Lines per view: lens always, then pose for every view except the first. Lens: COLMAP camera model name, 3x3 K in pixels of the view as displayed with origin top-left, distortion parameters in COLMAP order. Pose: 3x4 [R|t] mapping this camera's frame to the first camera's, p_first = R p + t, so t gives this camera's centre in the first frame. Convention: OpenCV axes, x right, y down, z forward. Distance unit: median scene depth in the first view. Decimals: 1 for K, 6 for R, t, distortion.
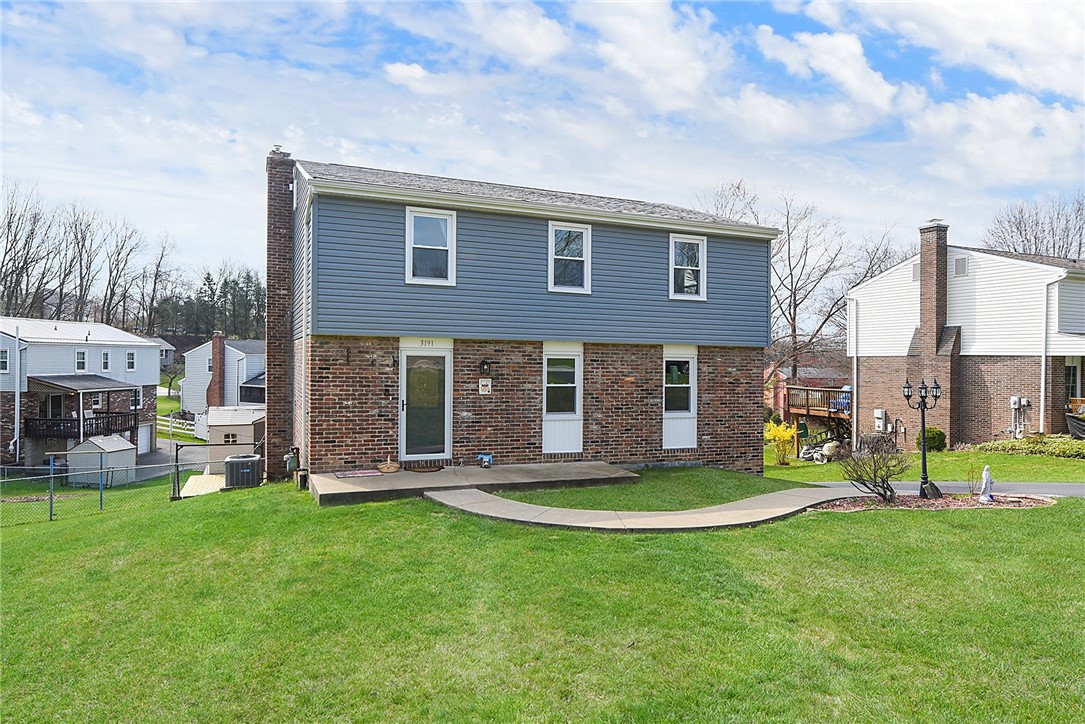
lens RADIAL K [[438.5, 0, 528.4], [0, 438.5, 373.1], [0, 0, 1]] dist [-0.000572, -0.000283]
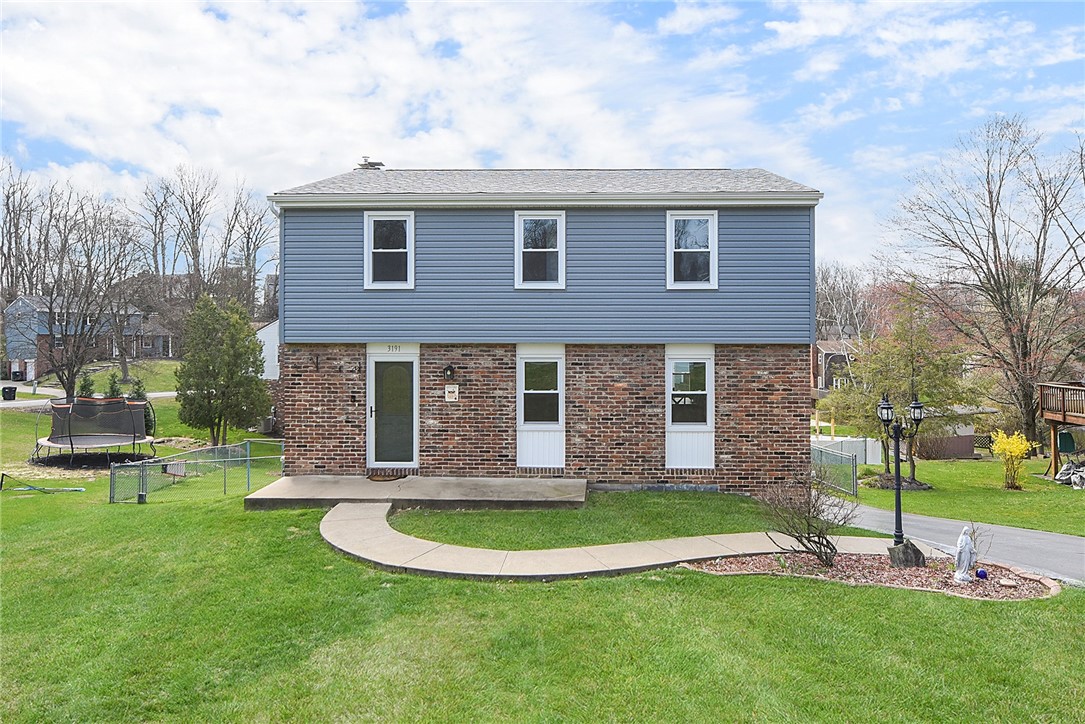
lens RADIAL K [[453.3, 0, 542.0], [0, 453.3, 372.6], [0, 0, 1]] dist [-0.000989, 0.000000]
pose [[0.963025, -0.007431, -0.269311, 0.350037], [0.005197, 0.999946, -0.009010, -0.003947], [0.269363, 0.007277, 0.963011, 0.113119]]
